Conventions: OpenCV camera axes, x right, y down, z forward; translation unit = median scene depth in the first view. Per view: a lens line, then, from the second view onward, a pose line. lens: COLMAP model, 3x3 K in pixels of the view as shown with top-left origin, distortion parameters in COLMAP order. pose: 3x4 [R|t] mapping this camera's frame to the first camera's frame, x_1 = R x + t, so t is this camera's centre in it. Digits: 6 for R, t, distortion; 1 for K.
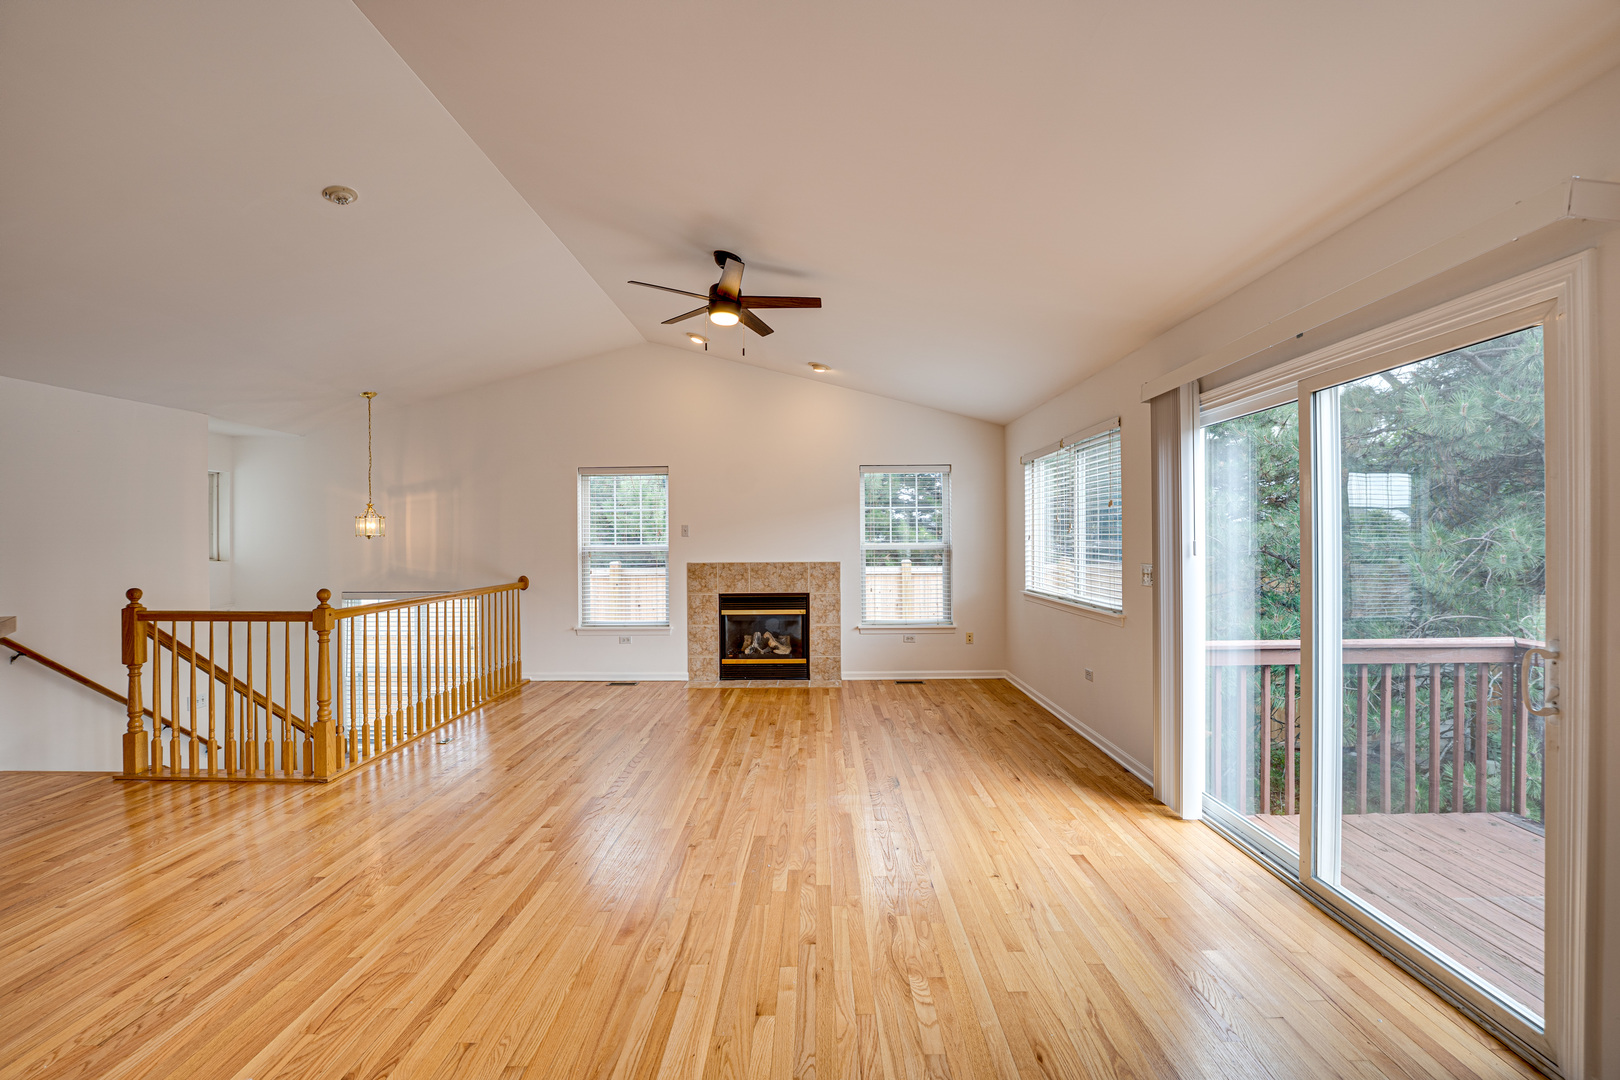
lens RADIAL K [[657.3, 0, 810.0], [0, 657.3, 540.0], [0, 0, 1]] dist [-0.027060, 0.000523]
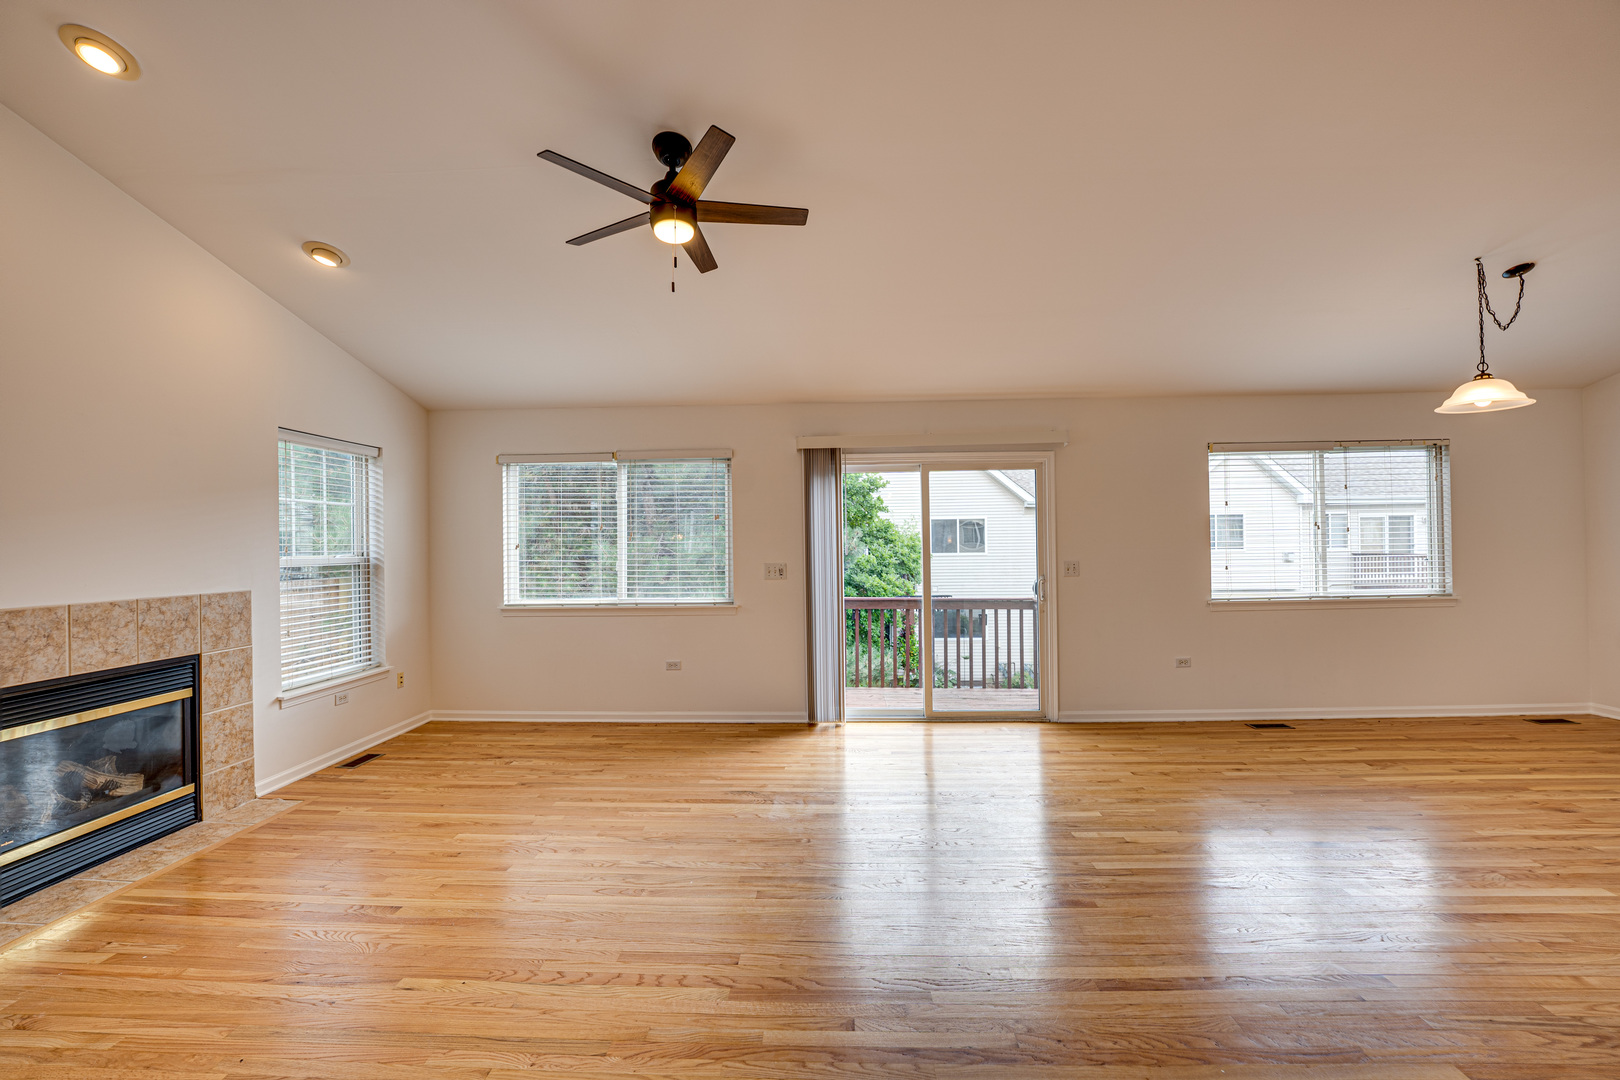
lens RADIAL K [[657.3, 0, 810.0], [0, 657.3, 540.0], [0, 0, 1]] dist [-0.027060, 0.000523]
pose [[0.032679, 0.010076, 0.999415, -0.493732], [0.012209, 0.999871, -0.010480, 0.001555], [-0.999391, 0.012545, 0.032551, 0.499397]]
